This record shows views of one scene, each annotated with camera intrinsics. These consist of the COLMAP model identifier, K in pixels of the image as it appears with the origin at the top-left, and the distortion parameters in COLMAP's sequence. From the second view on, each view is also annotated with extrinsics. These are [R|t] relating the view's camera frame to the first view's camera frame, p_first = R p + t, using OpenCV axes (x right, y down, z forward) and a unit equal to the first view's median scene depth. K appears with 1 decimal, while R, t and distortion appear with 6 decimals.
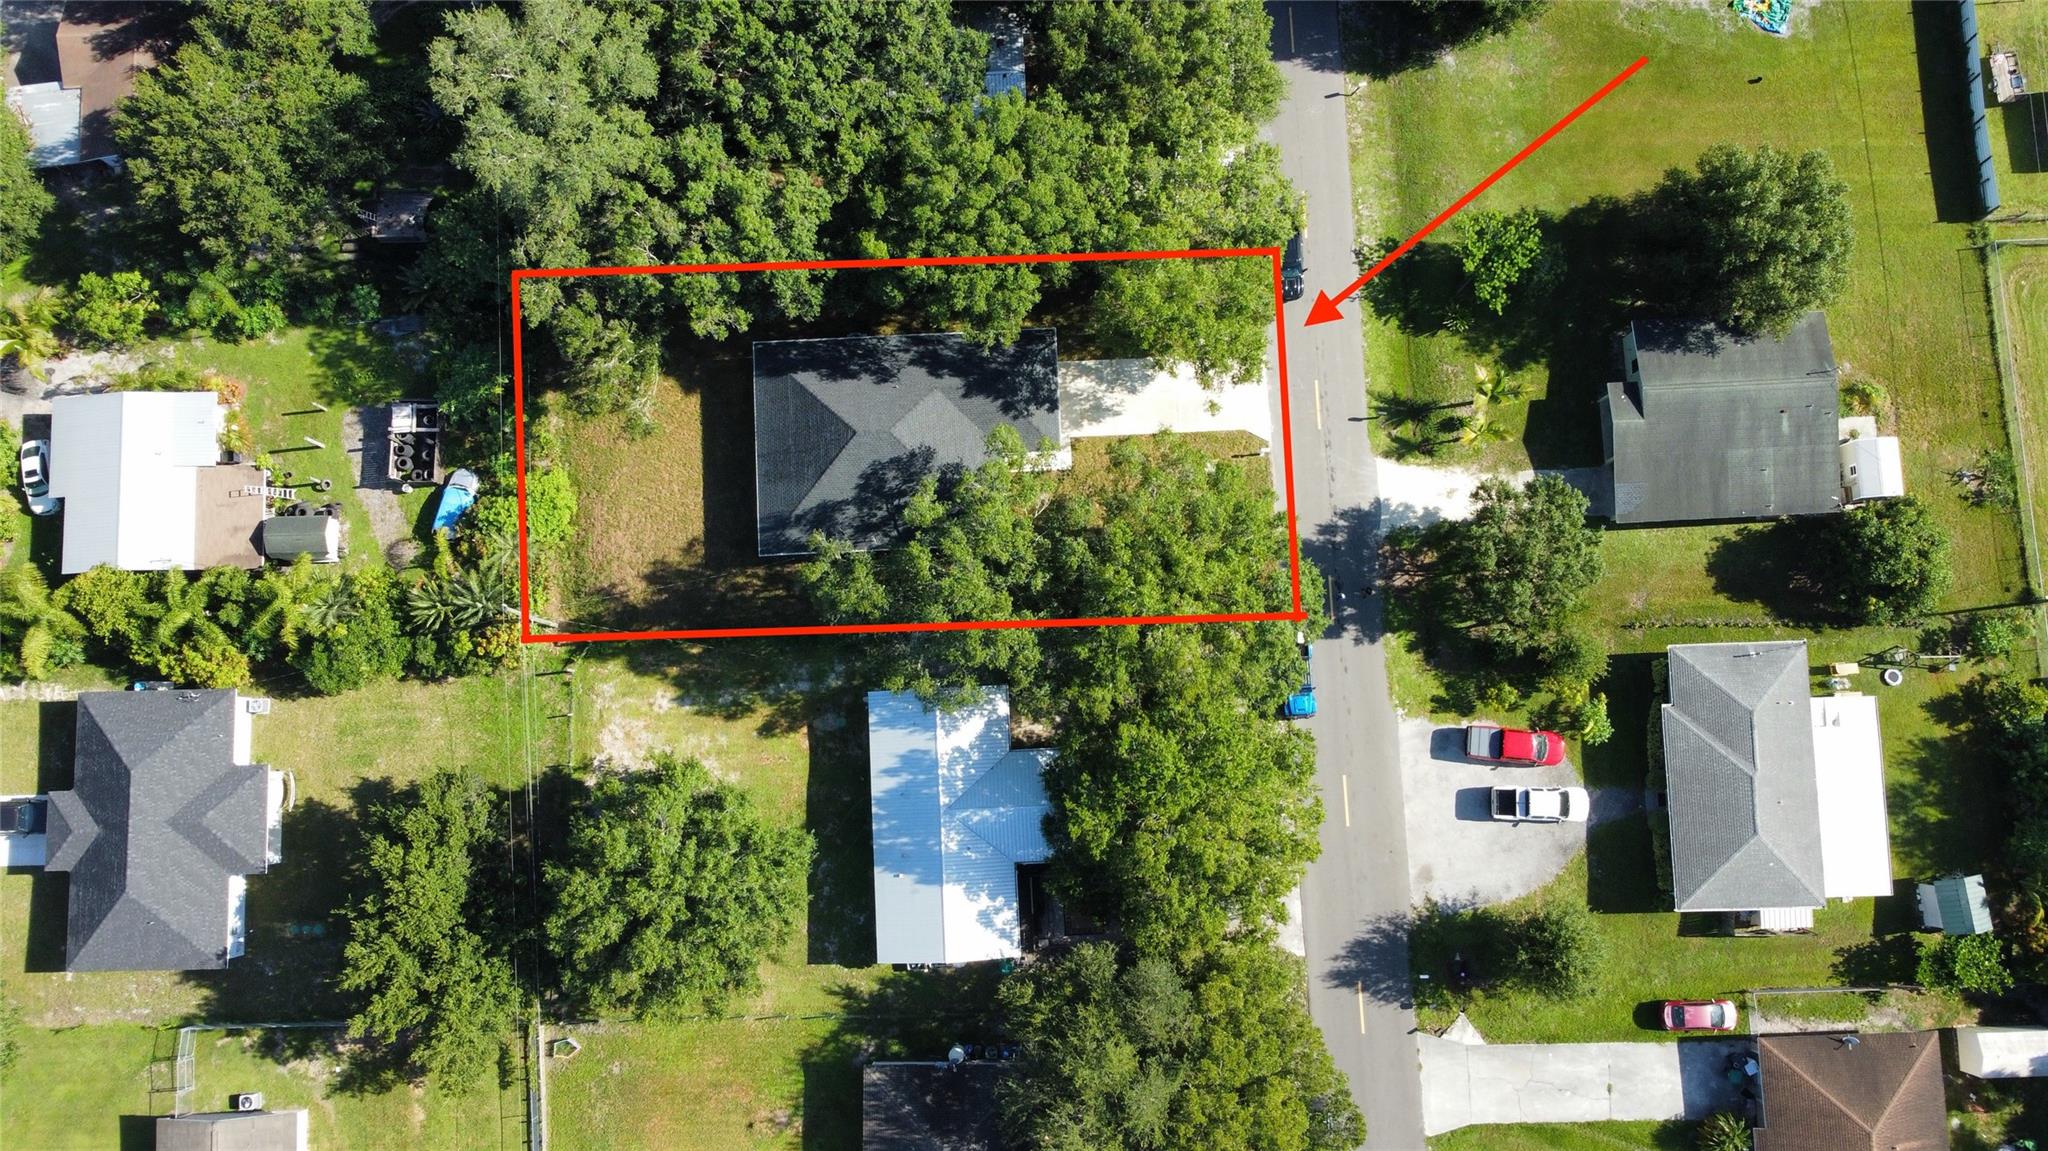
lens RADIAL K [[1556.1, 0, 1014.5], [0, 1556.1, 579.9], [0, 0, 1]] dist [-0.004375, -0.003627]
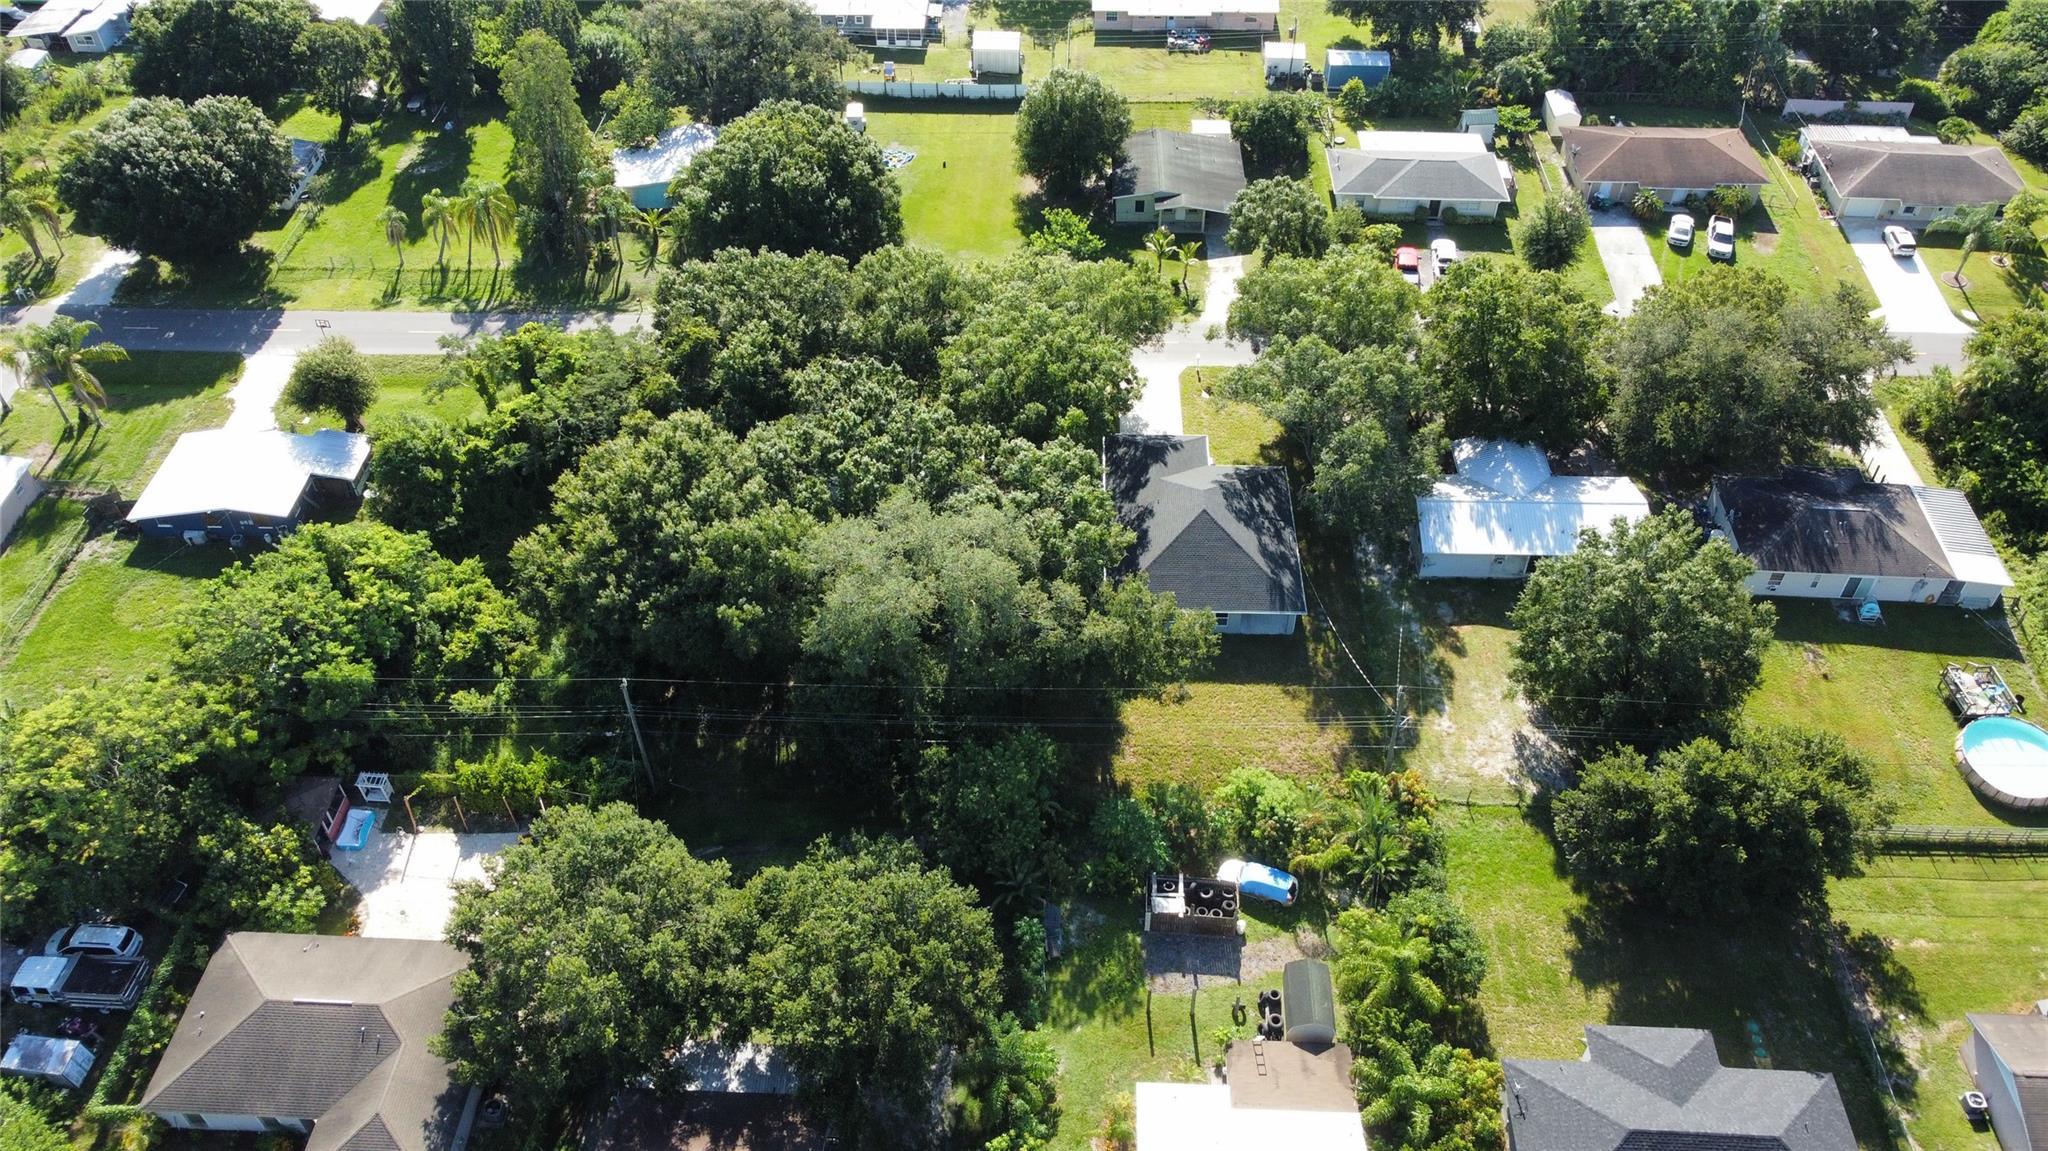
lens RADIAL K [[1556.1, 0, 1014.5], [0, 1556.1, 579.9], [0, 0, 1]] dist [-0.004375, -0.003627]
pose [[0.079948, -0.676460, 0.732127, -0.942120], [0.990666, 0.135272, 0.016806, -0.234577], [-0.110405, 0.723949, 0.680961, 0.262274]]
